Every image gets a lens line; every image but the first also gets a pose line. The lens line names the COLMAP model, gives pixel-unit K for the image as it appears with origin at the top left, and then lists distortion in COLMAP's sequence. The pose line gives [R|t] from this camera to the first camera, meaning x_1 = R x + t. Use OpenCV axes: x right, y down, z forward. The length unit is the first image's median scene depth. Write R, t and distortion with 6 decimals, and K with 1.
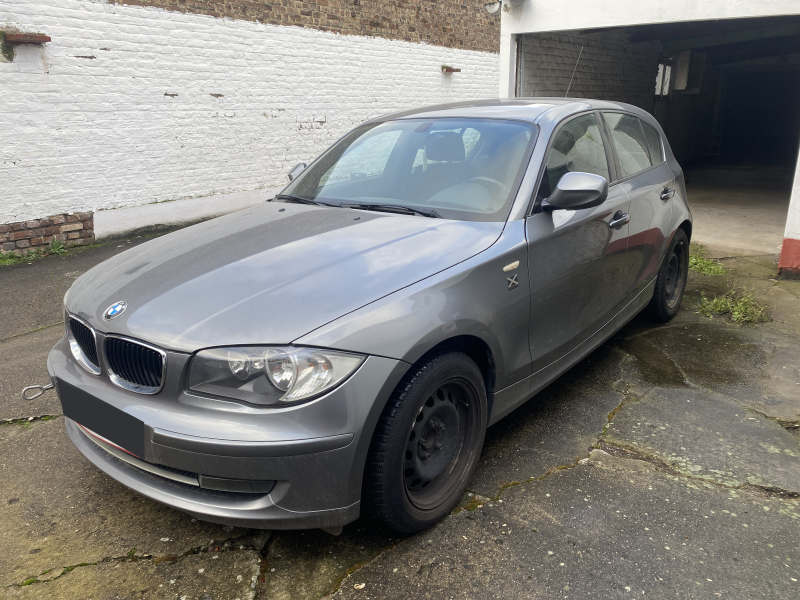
lens RADIAL K [[608.5, 0, 400.0], [0, 608.5, 300.0], [0, 0, 1]] dist [0.007840, -0.002713]
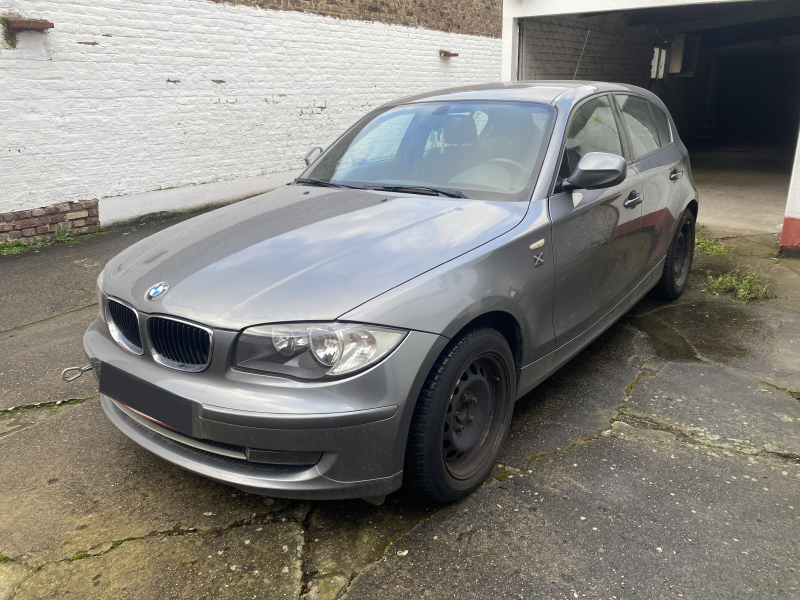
lens RADIAL K [[608.9, 0, 405.1], [0, 608.9, 294.7], [0, 0, 1]] dist [0.005617, -0.000160]
pose [[0.999716, -0.013796, 0.019455, -0.052121], [0.013537, 0.999818, 0.013419, 0.010882], [-0.019637, -0.013152, 0.999721, -0.021659]]
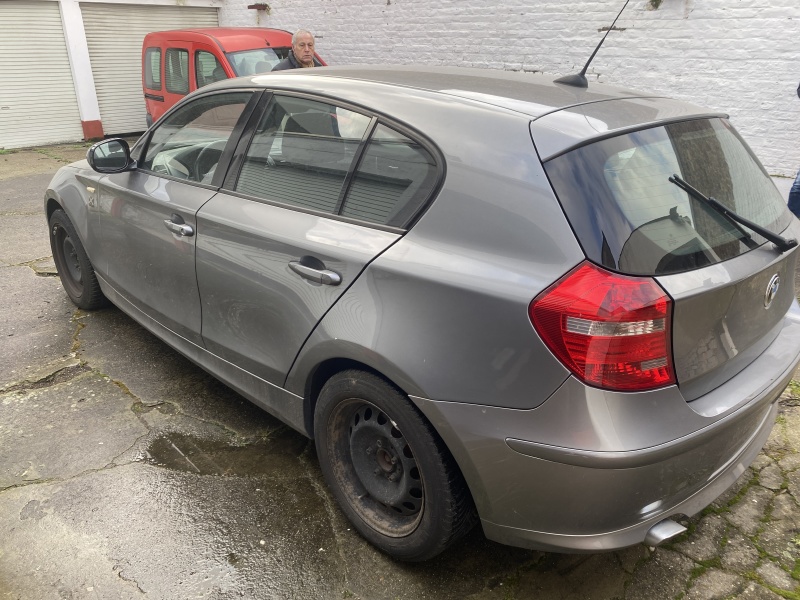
lens RADIAL K [[608.5, 0, 400.0], [0, 608.5, 300.0], [0, 0, 1]] dist [0.007840, -0.002713]
pose [[-0.116979, 0.397611, -0.910067, 1.214105], [-0.306364, 0.857220, 0.413902, -0.515878], [0.944699, 0.327229, 0.021537, 1.436541]]
